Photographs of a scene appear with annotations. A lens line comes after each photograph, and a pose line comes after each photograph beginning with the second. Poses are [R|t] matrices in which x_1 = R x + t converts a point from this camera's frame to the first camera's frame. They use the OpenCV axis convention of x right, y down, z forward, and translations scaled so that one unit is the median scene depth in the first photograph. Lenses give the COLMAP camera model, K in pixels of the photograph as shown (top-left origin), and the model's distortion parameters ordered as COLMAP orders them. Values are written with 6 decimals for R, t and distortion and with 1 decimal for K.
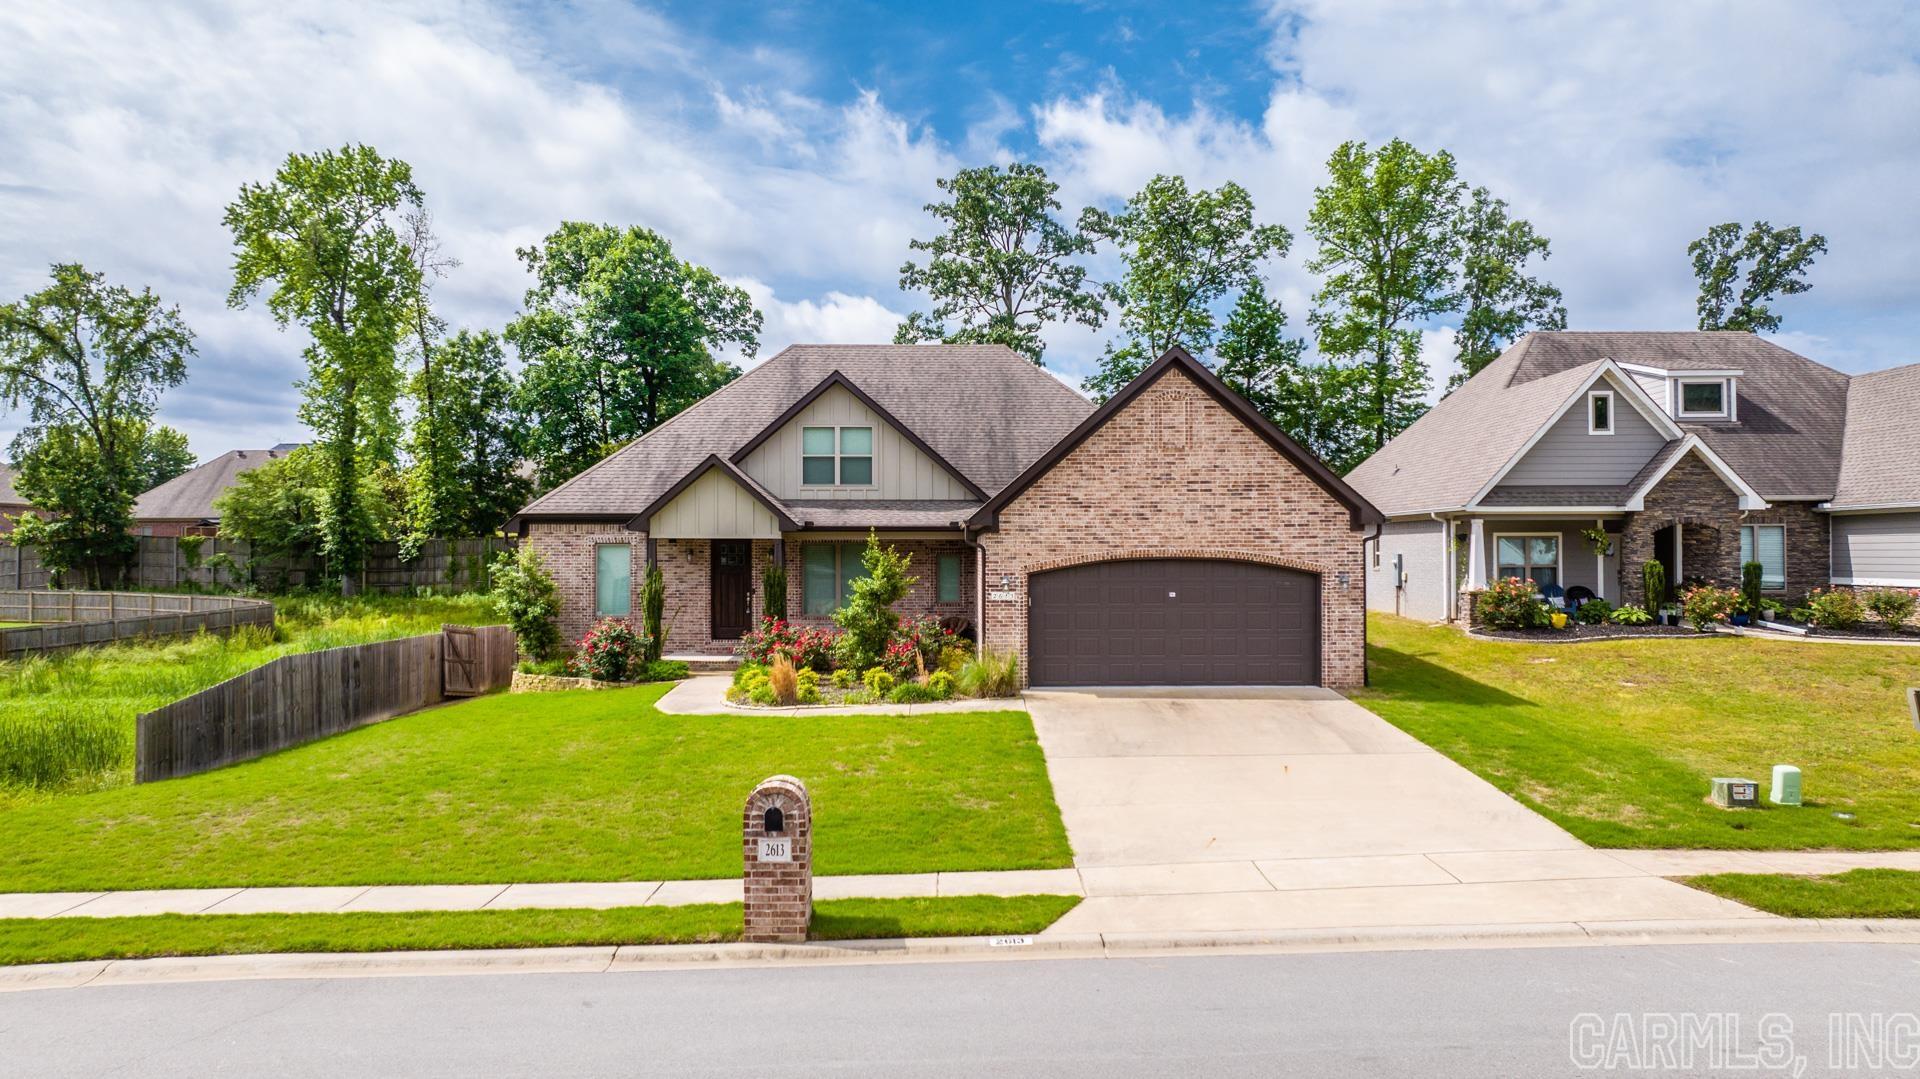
lens RADIAL K [[1353.6, 0, 976.9], [0, 1353.6, 550.5], [0, 0, 1]] dist [-0.013571, 0.016599]
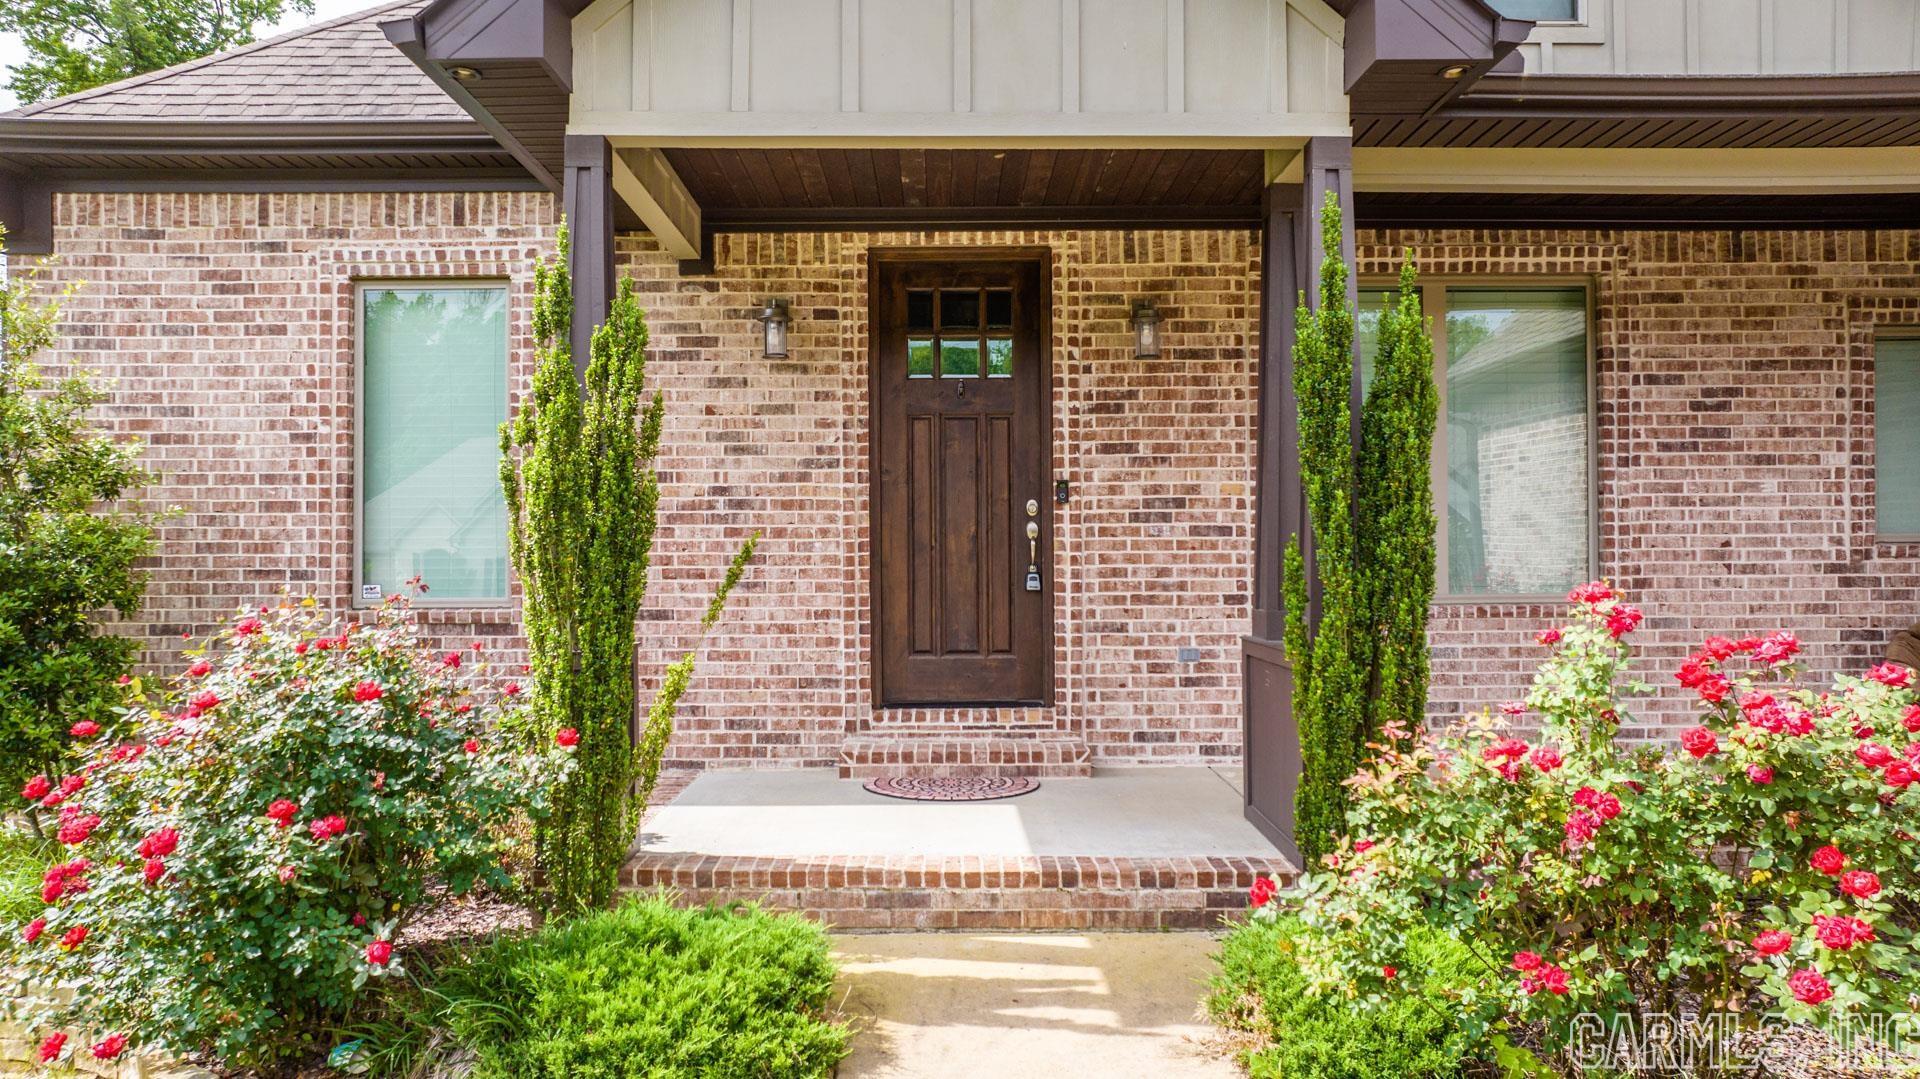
lens RADIAL K [[1353.6, 0, 949.6], [0, 1353.6, 543.0], [0, 0, 1]] dist [-0.013571, 0.016599]
pose [[0.999765, -0.004171, -0.021296, -0.233020], [0.004043, 0.999973, -0.006062, 0.052001], [0.021321, 0.005975, 0.999755, 1.014119]]
